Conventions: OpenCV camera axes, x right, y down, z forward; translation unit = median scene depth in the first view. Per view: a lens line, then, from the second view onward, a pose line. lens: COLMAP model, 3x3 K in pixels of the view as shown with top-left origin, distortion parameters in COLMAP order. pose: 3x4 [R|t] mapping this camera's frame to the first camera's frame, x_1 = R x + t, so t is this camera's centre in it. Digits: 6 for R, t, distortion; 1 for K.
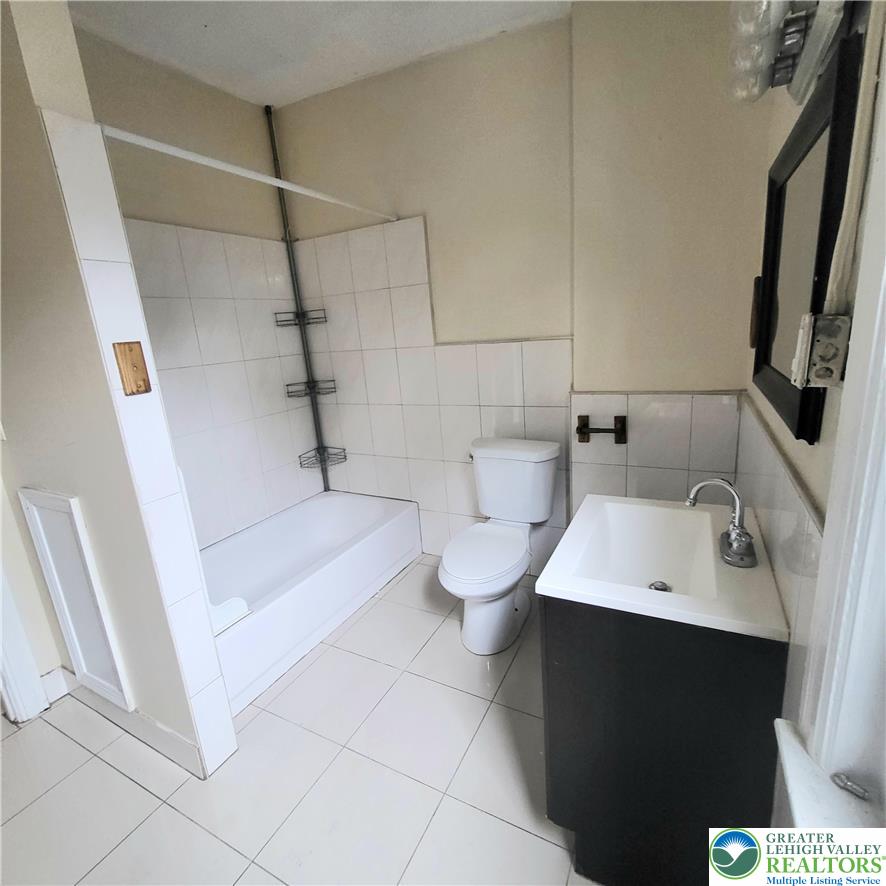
lens RADIAL K [[465.2, 0, 442.9], [0, 465.2, 442.9], [0, 0, 1]] dist [0.000767, -0.001786]
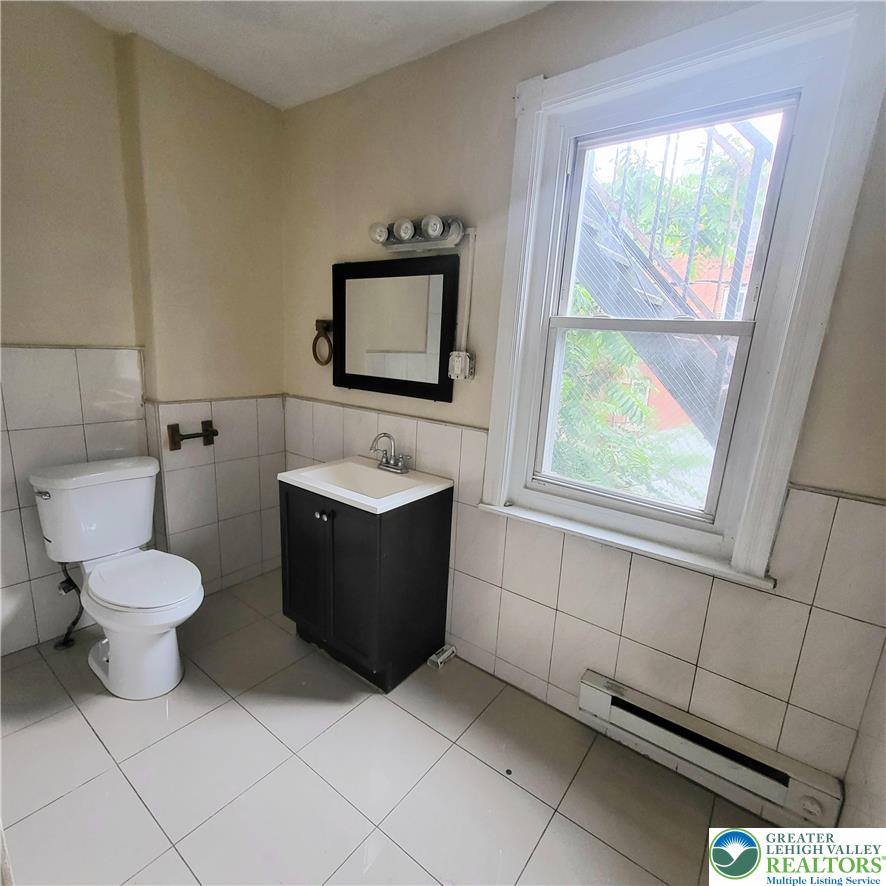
lens RADIAL K [[465.2, 0, 444.3], [0, 465.2, 447.7], [0, 0, 1]] dist [0.000767, -0.001786]
pose [[0.147502, -0.135177, 0.979781, -0.642632], [0.175605, 0.978457, 0.108557, -0.014174], [-0.973348, 0.156042, 0.168062, 0.239879]]
